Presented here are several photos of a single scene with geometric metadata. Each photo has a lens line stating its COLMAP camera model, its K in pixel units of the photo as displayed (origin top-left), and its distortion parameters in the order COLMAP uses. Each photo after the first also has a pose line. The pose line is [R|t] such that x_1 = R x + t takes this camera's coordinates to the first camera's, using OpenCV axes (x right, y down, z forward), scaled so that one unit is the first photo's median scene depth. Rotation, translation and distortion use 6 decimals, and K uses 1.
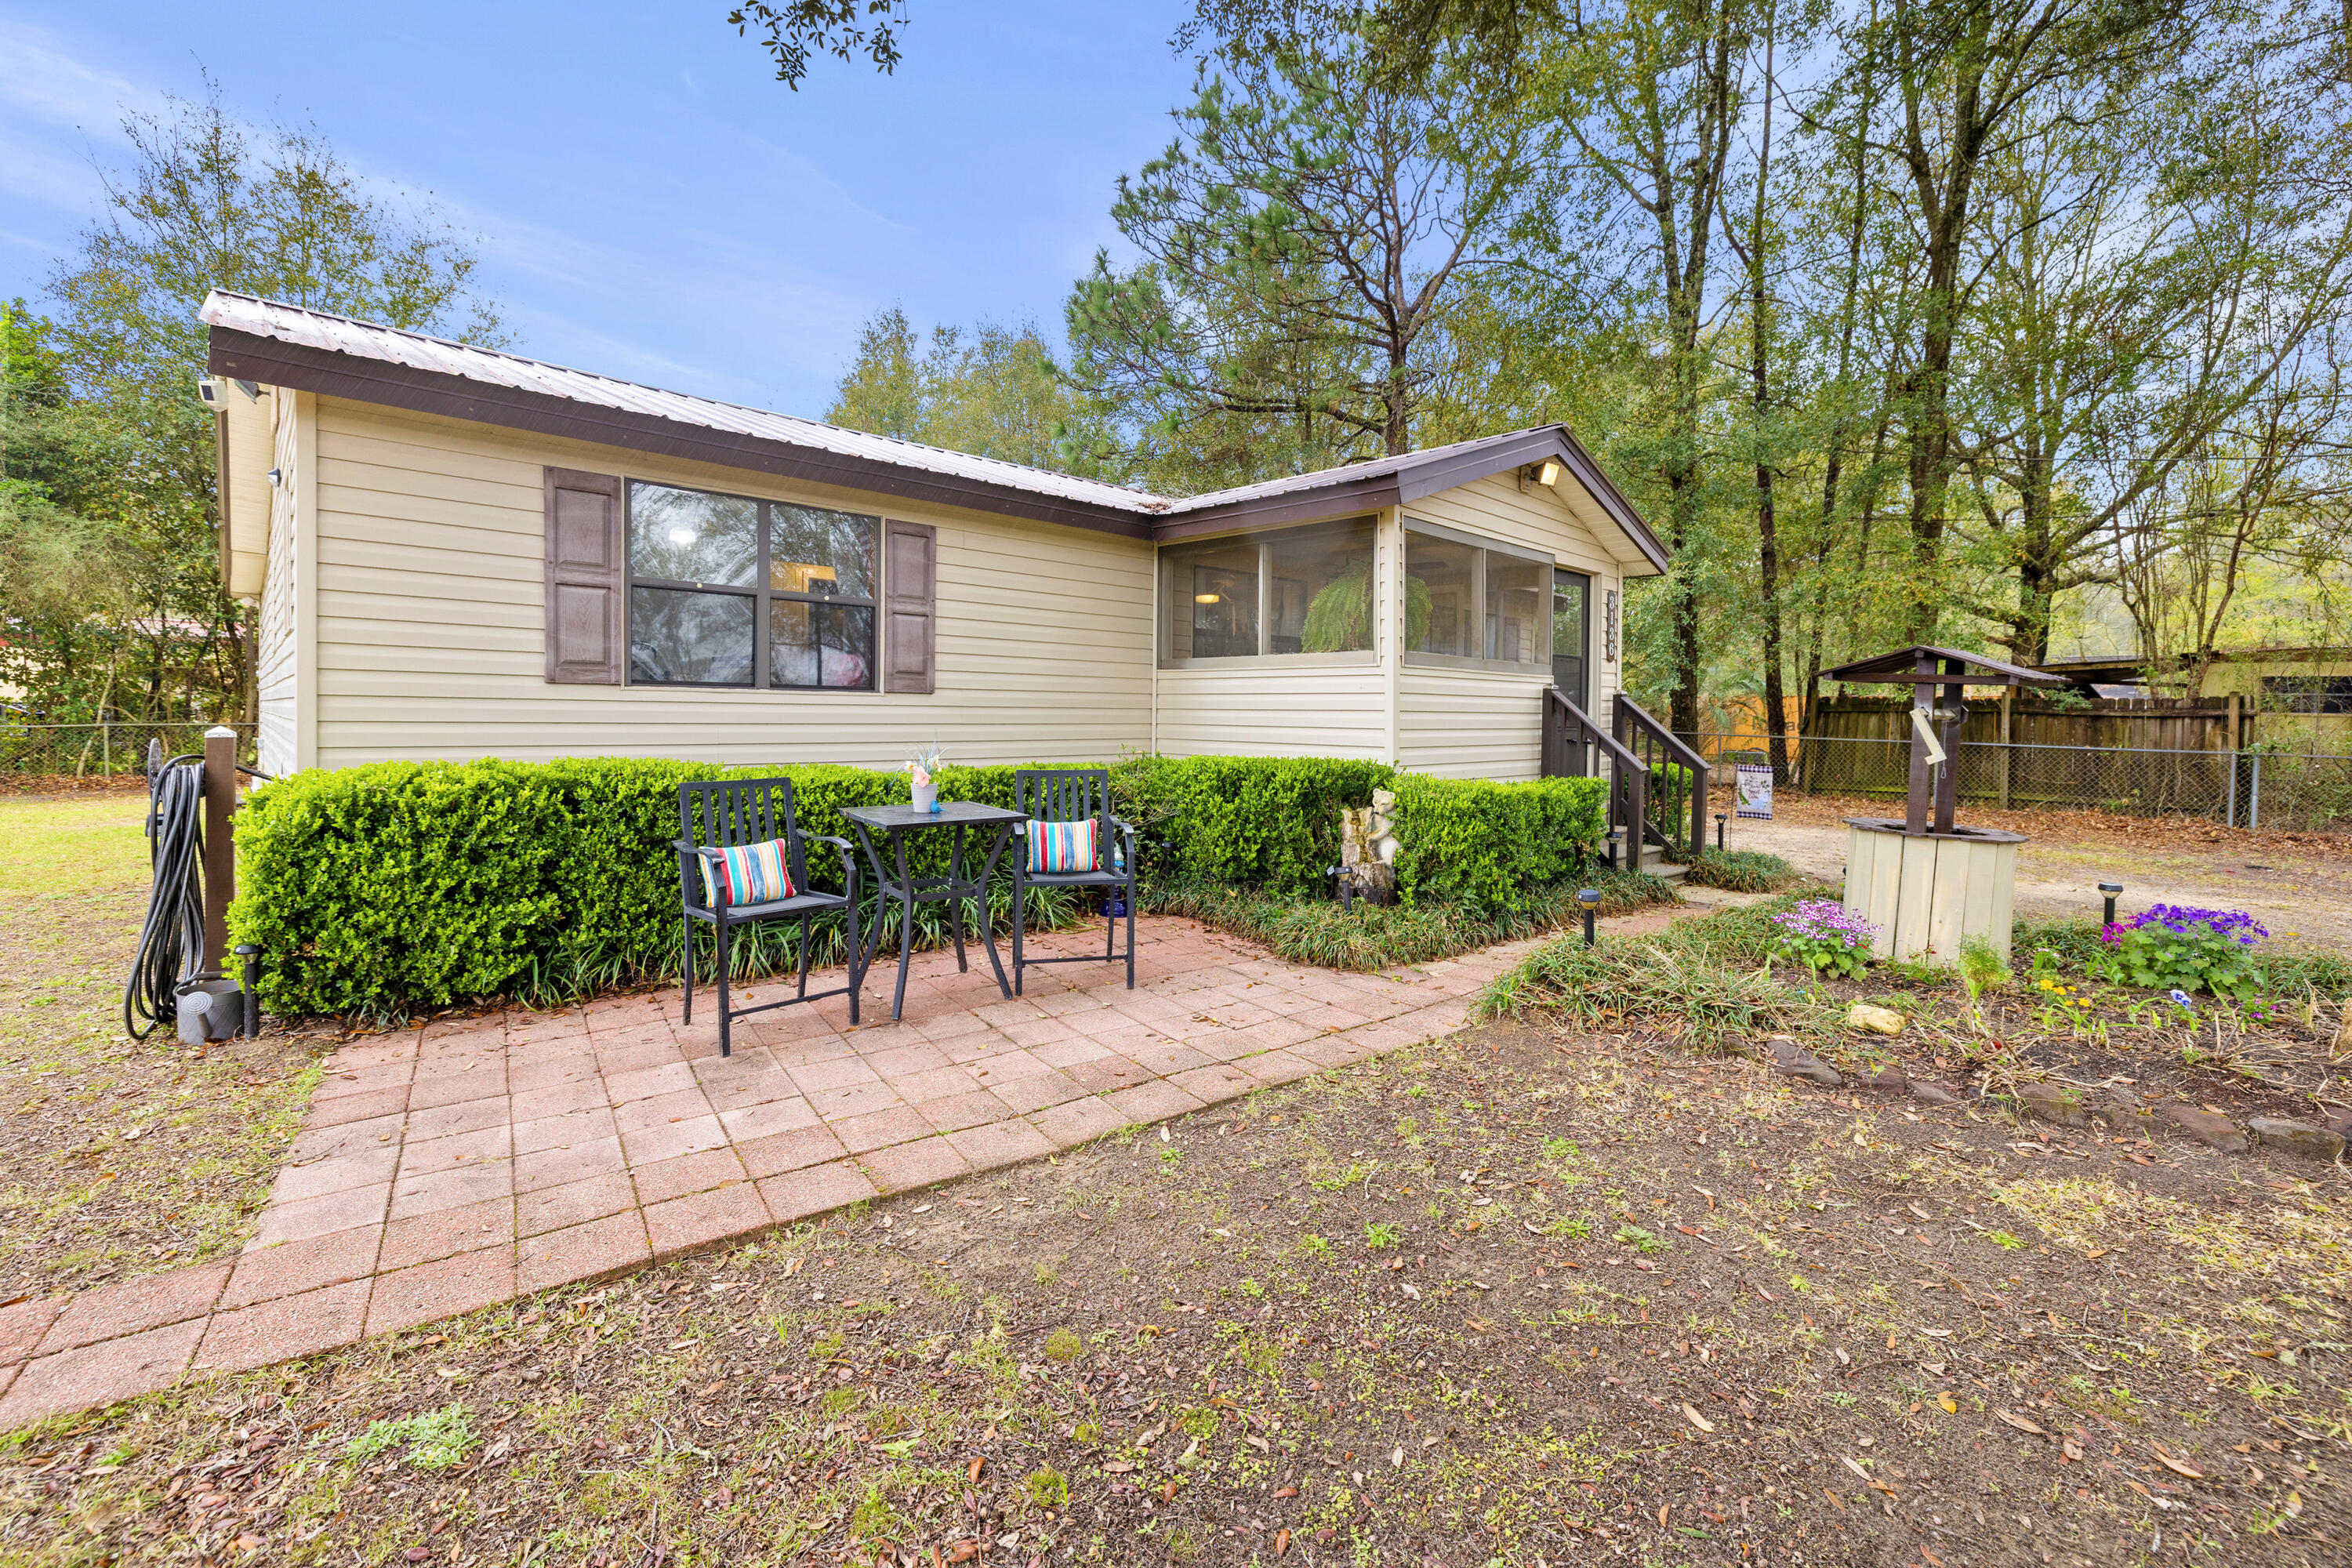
lens RADIAL K [[1017.0, 0, 1138.5], [0, 1017.0, 734.7], [0, 0, 1]] dist [-0.004691, -0.000251]
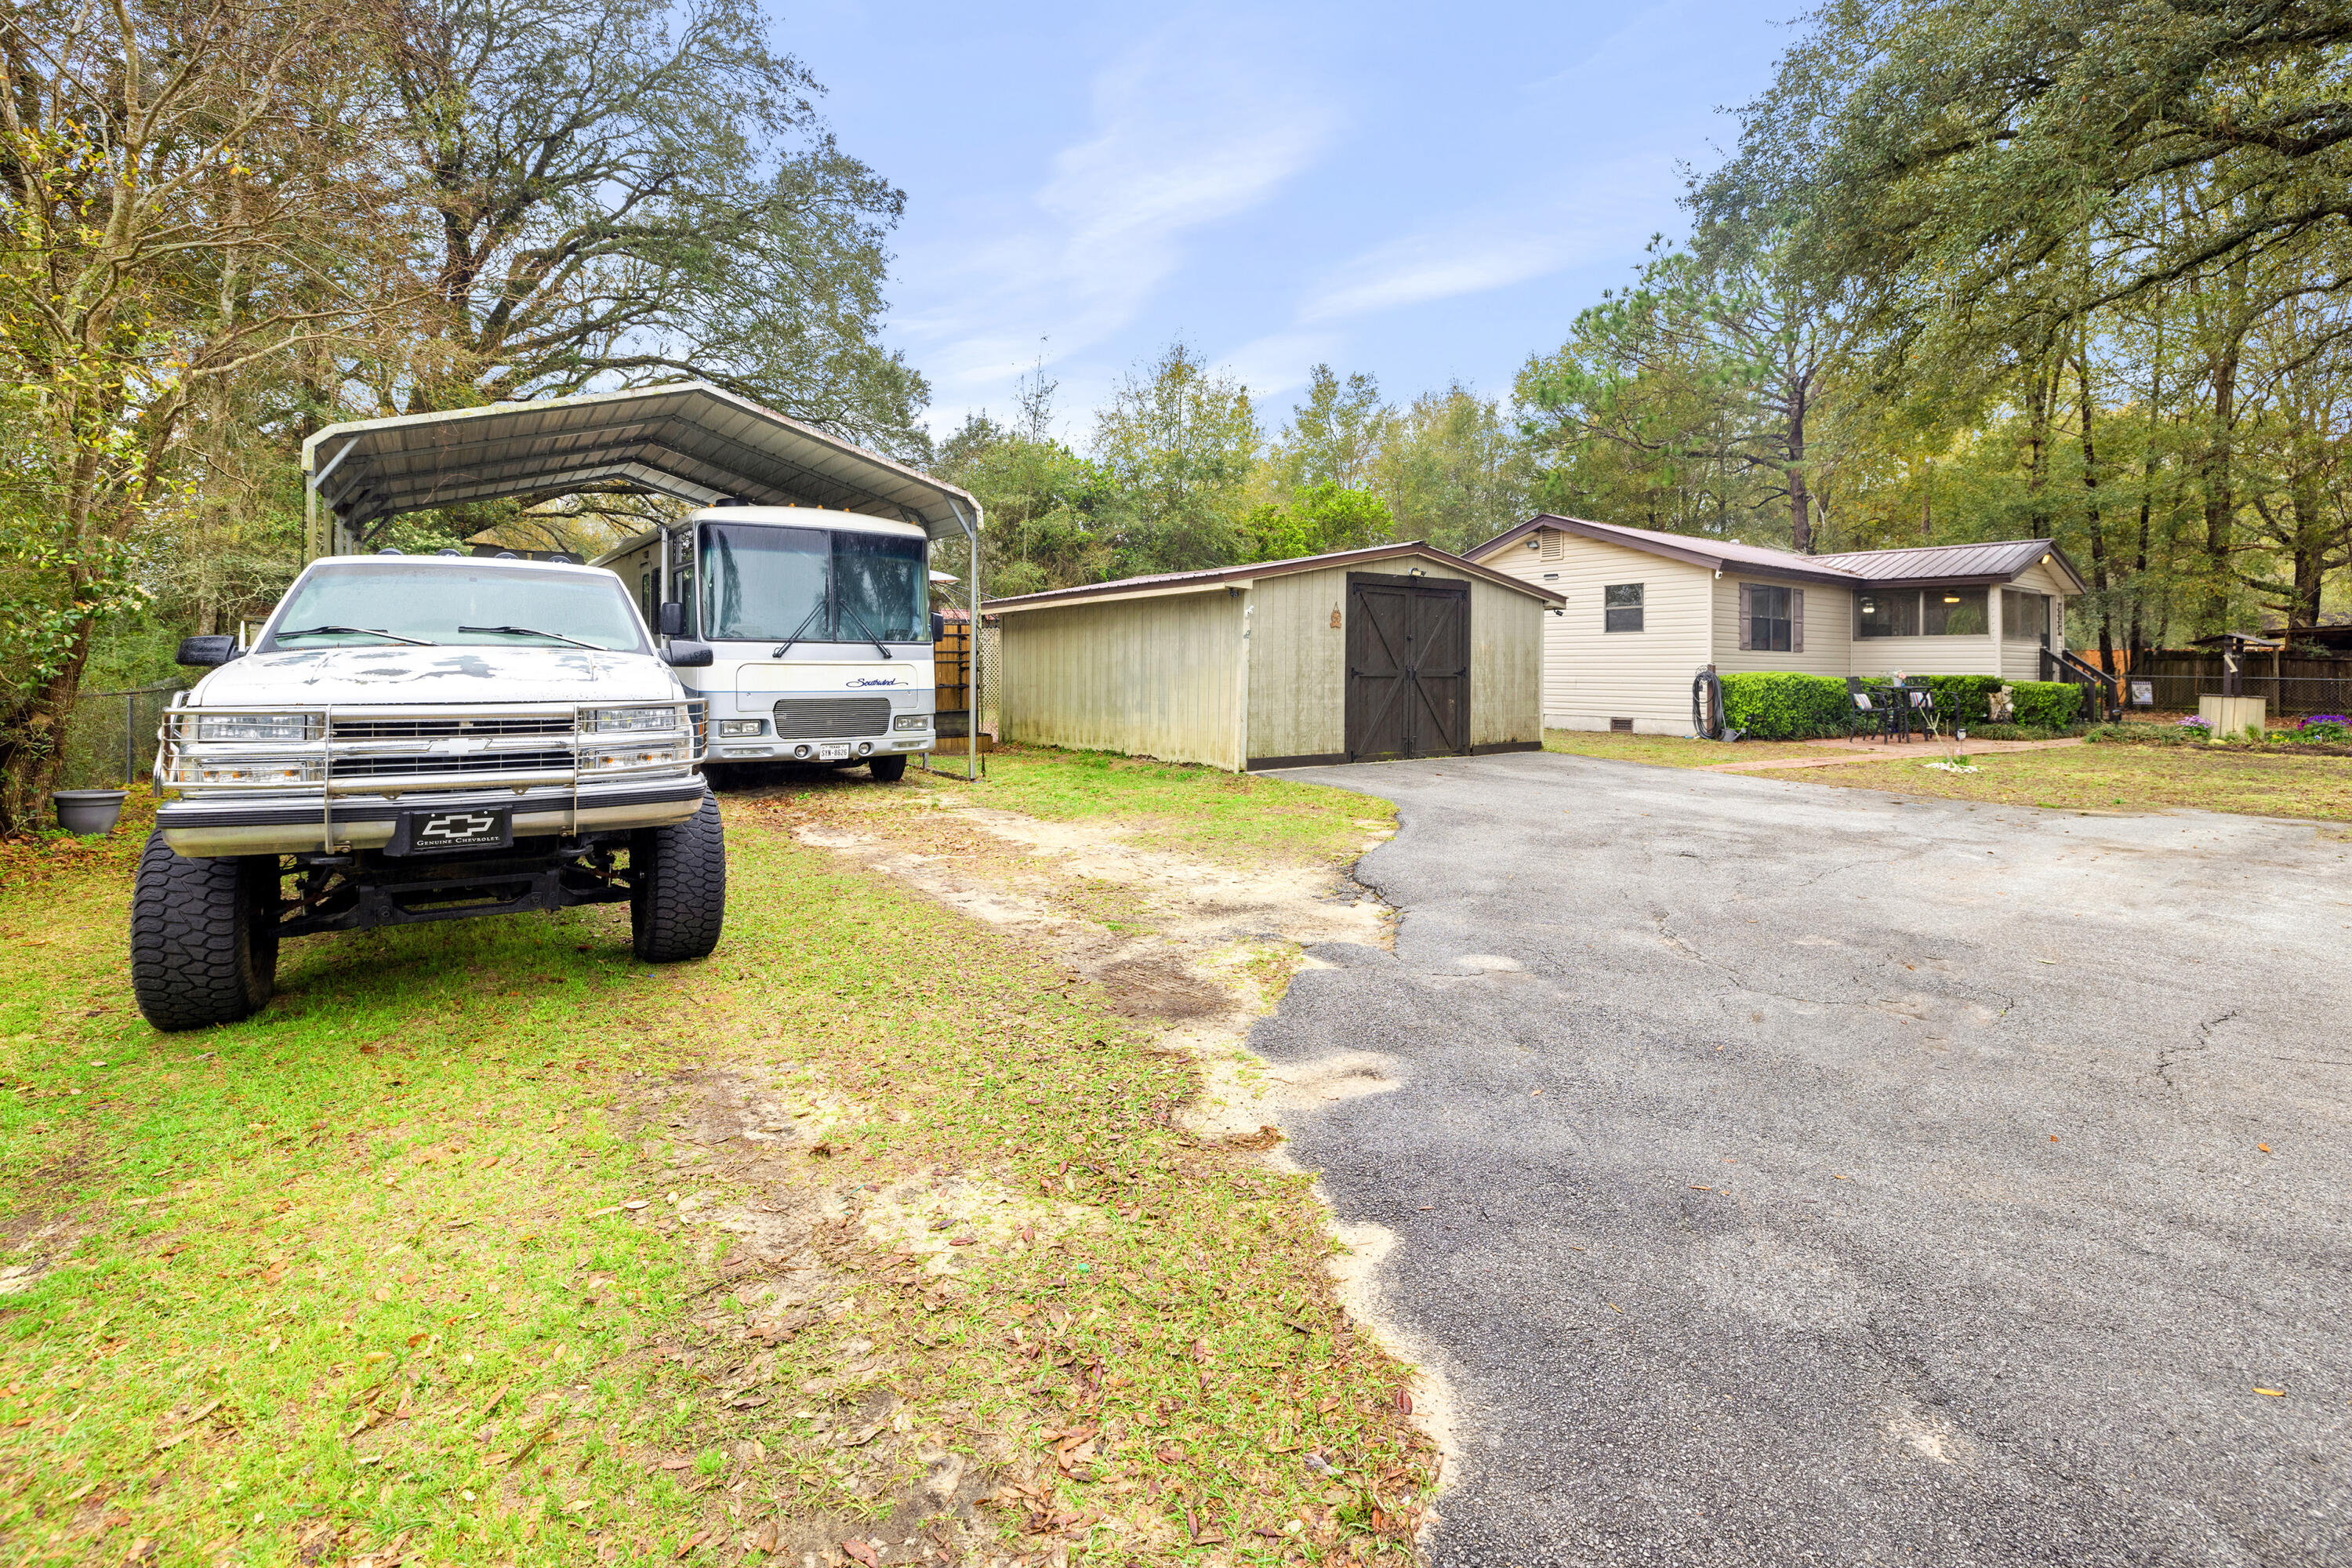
lens RADIAL K [[1017.0, 0, 1128.1], [0, 1017.0, 659.5], [0, 0, 1]] dist [-0.004691, -0.000251]
pose [[0.987975, -0.003034, -0.154582, -1.565988], [-0.001407, 0.999590, -0.028609, 0.060220], [0.154605, 0.028483, 0.987566, -1.943671]]
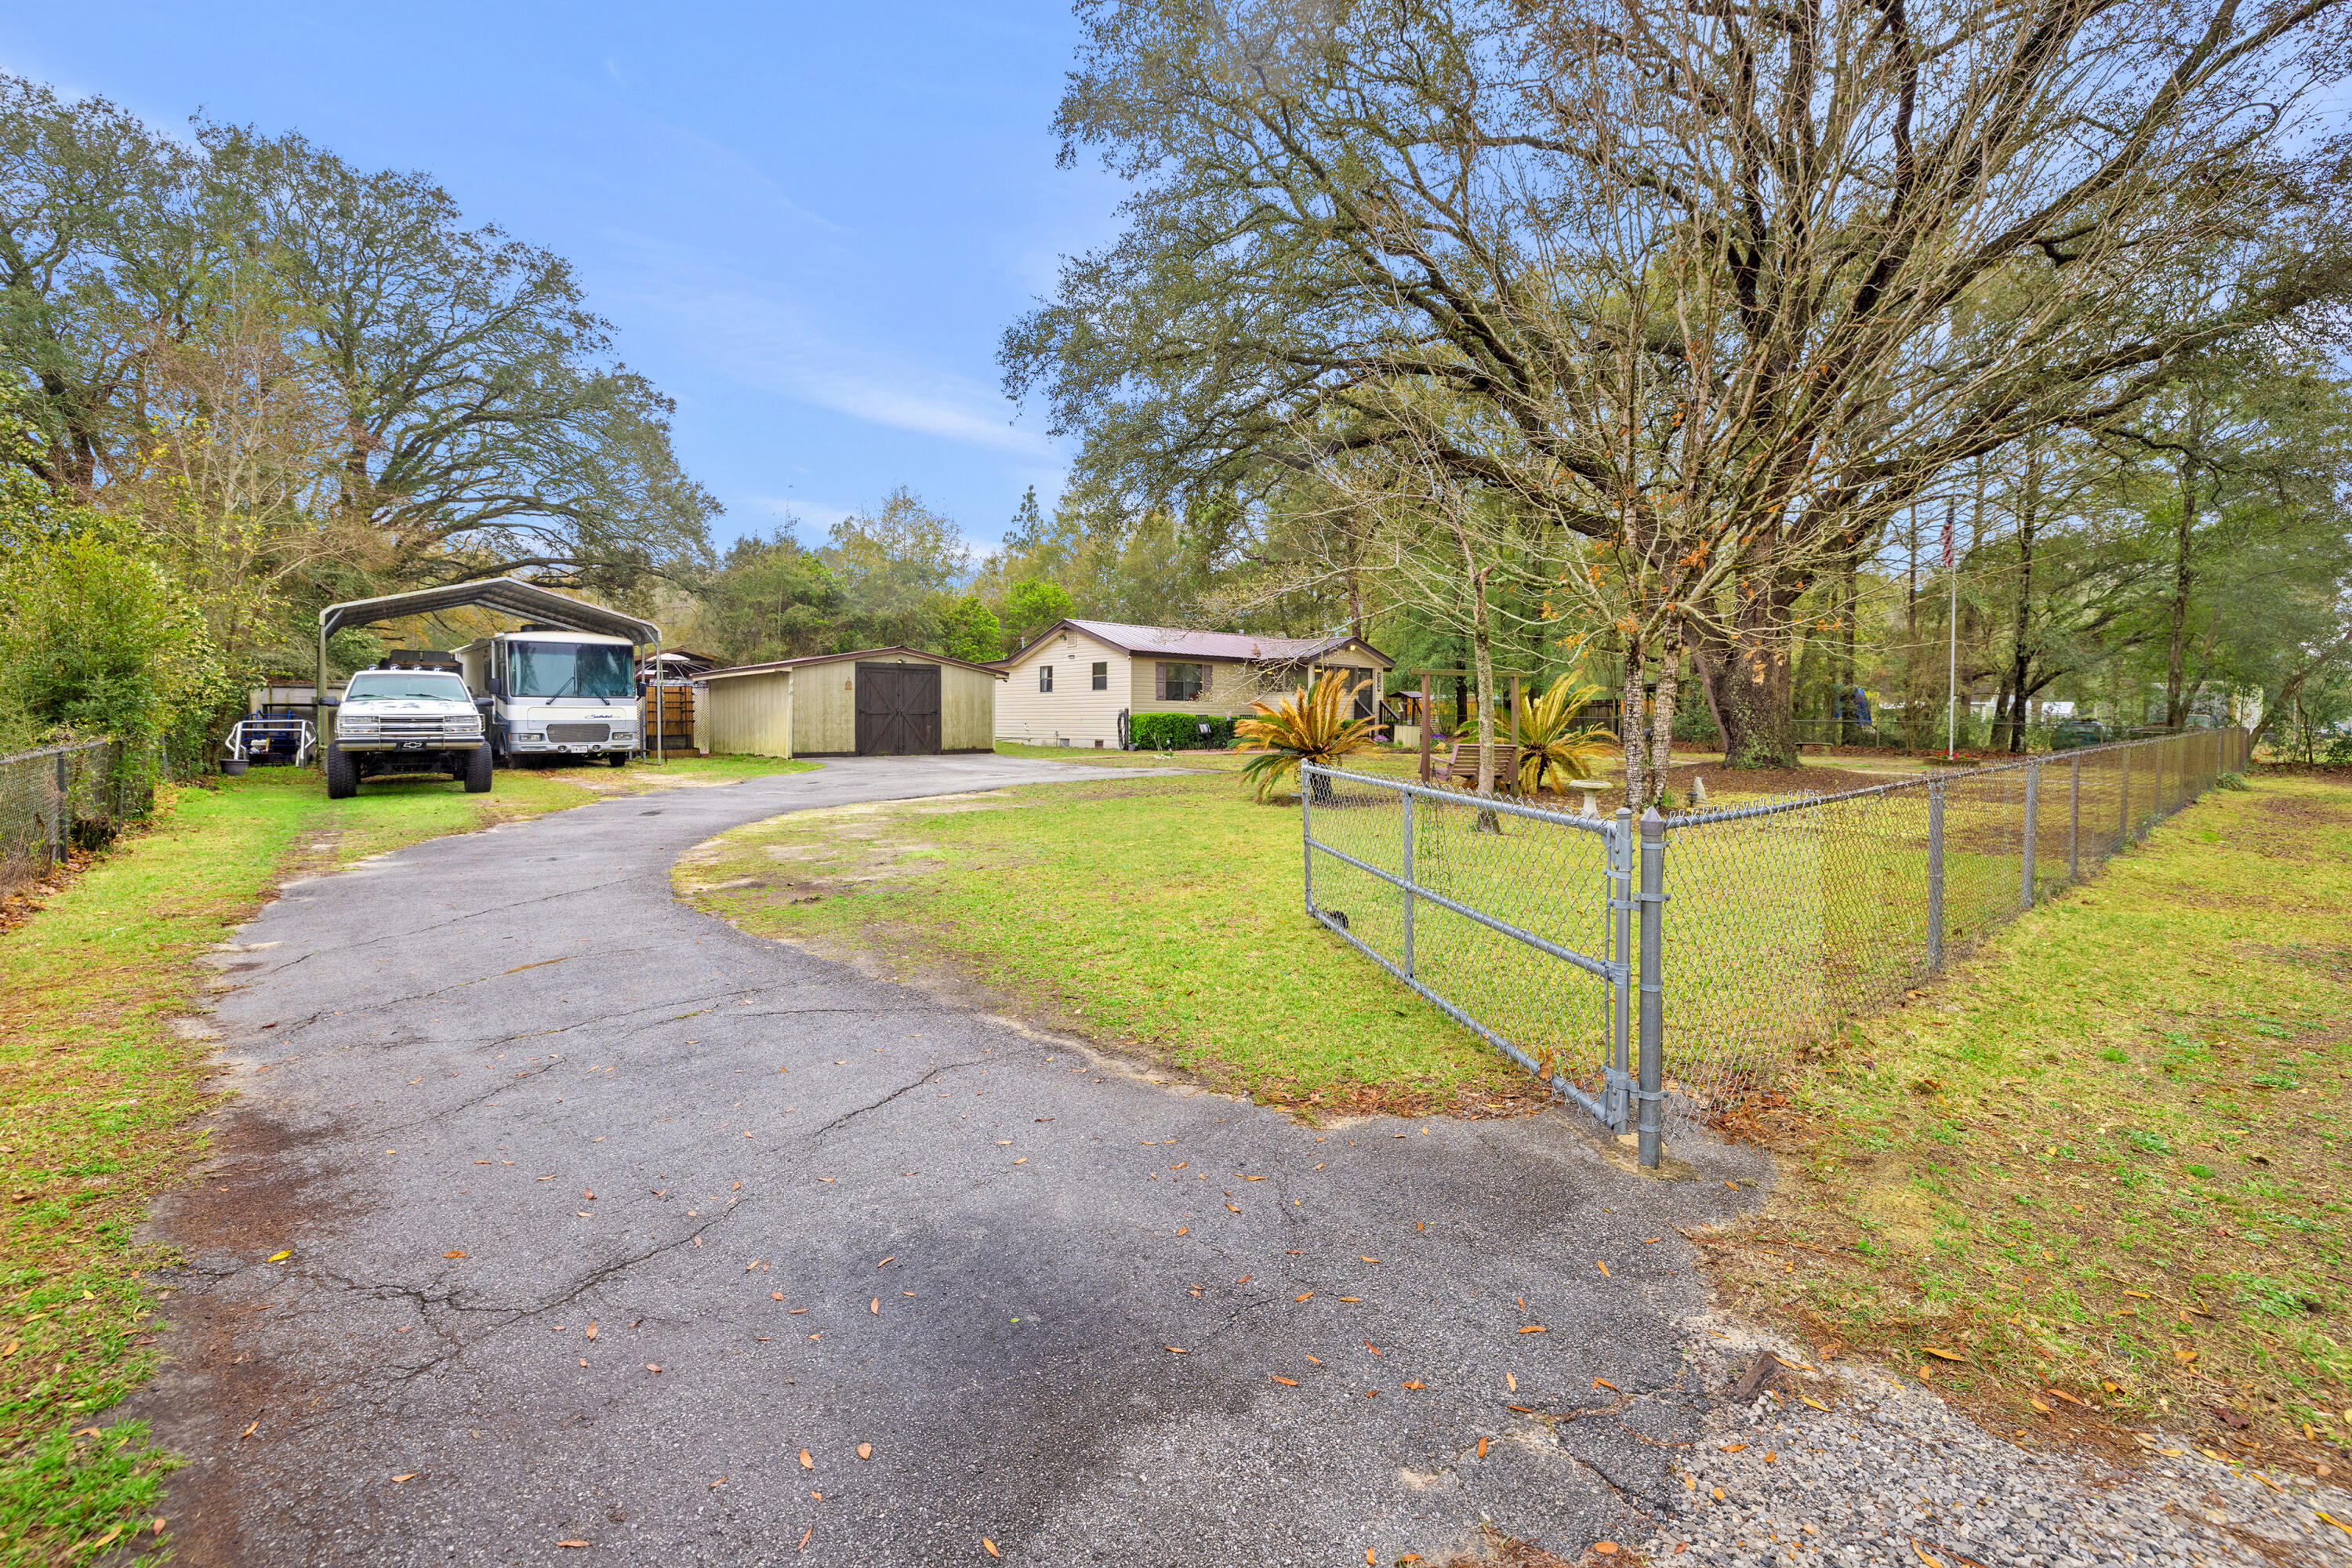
lens RADIAL K [[1017.0, 0, 1173.8], [0, 1017.0, 735.6], [0, 0, 1]] dist [-0.004691, -0.000251]
pose [[0.999298, -0.004093, -0.037228, -0.211693], [0.003961, 0.999986, -0.003619, 0.133534], [0.037243, 0.003469, 0.999300, -3.676376]]
